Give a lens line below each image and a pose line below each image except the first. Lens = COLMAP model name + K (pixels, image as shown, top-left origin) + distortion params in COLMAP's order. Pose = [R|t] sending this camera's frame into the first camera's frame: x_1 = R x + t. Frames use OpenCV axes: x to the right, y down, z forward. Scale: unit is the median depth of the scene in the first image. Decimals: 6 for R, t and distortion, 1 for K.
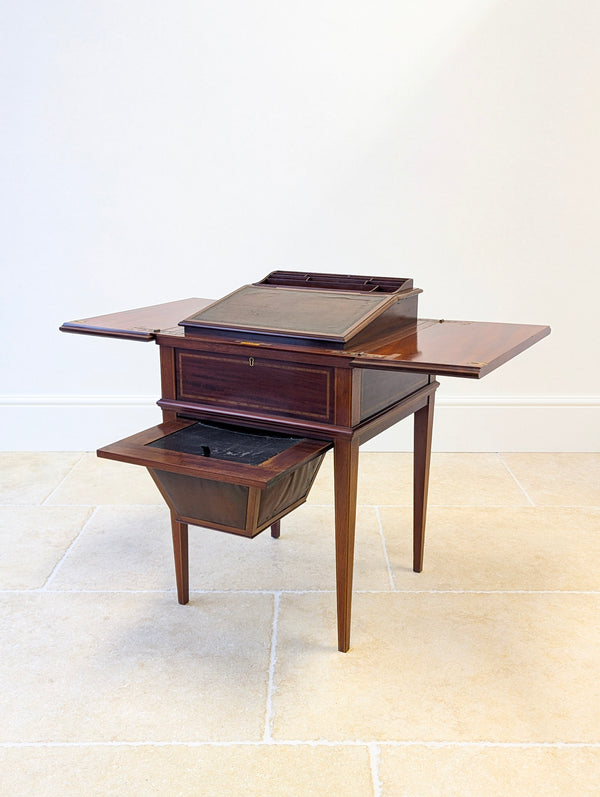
lens RADIAL K [[848.3, 0, 304.4], [0, 848.3, 388.3], [0, 0, 1]] dist [0.051891, -0.001361]
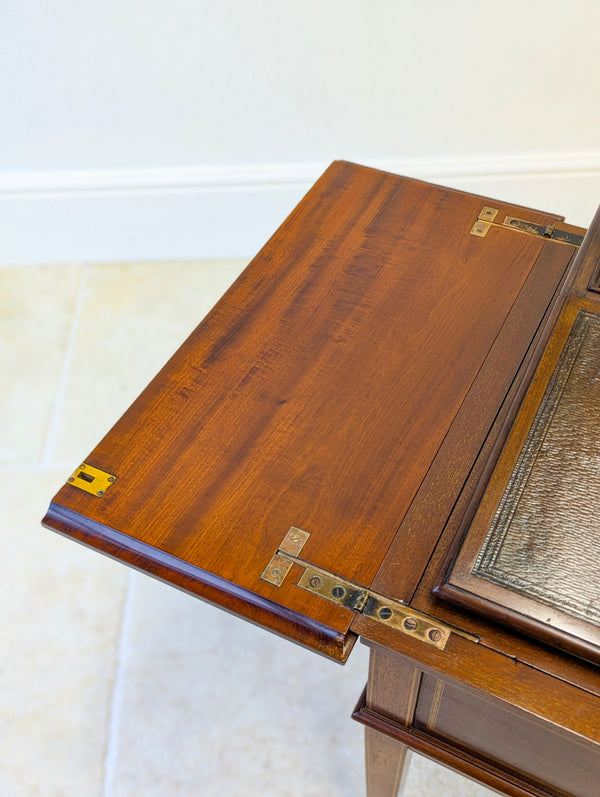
lens RADIAL K [[848.3, 0, 304.4], [0, 848.3, 388.3], [0, 0, 1]] dist [0.051891, -0.001361]
pose [[0.998942, -0.044663, 0.010968, -0.195411], [0.030183, 0.816617, 0.576389, -0.317376], [-0.034700, -0.575449, 0.817102, 0.793352]]
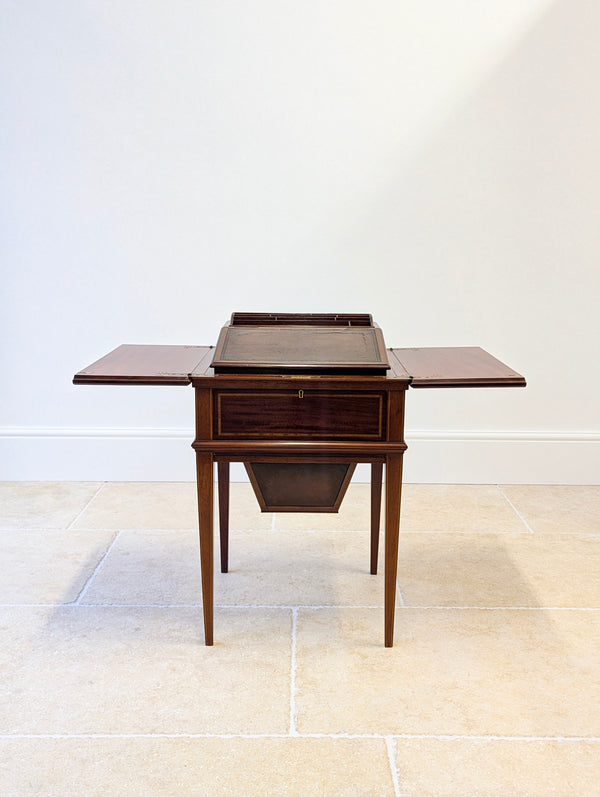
lens RADIAL K [[848.3, 0, 304.4], [0, 848.3, 388.3], [0, 0, 1]] dist [0.051891, -0.001361]
pose [[0.999958, 0.006433, 0.006504, -0.031600], [-0.006084, 0.998607, -0.052418, 0.022559], [-0.006832, 0.052376, 0.998604, -0.094923]]
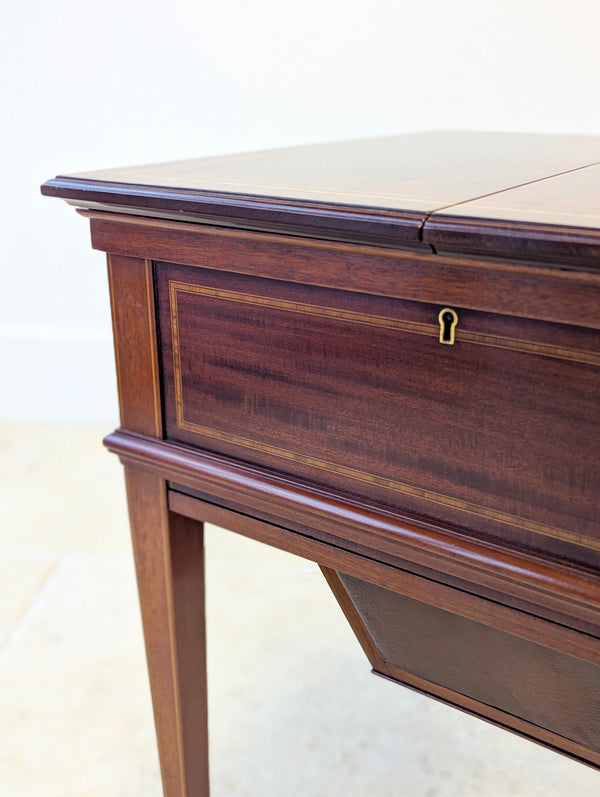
lens RADIAL K [[848.3, 0, 304.4], [0, 848.3, 388.3], [0, 0, 1]] dist [0.051891, -0.001361]
pose [[0.995777, 0.029586, -0.086907, -0.076931], [-0.019203, 0.992832, 0.117965, -0.040683], [0.089774, -0.115798, 0.989207, 0.715622]]
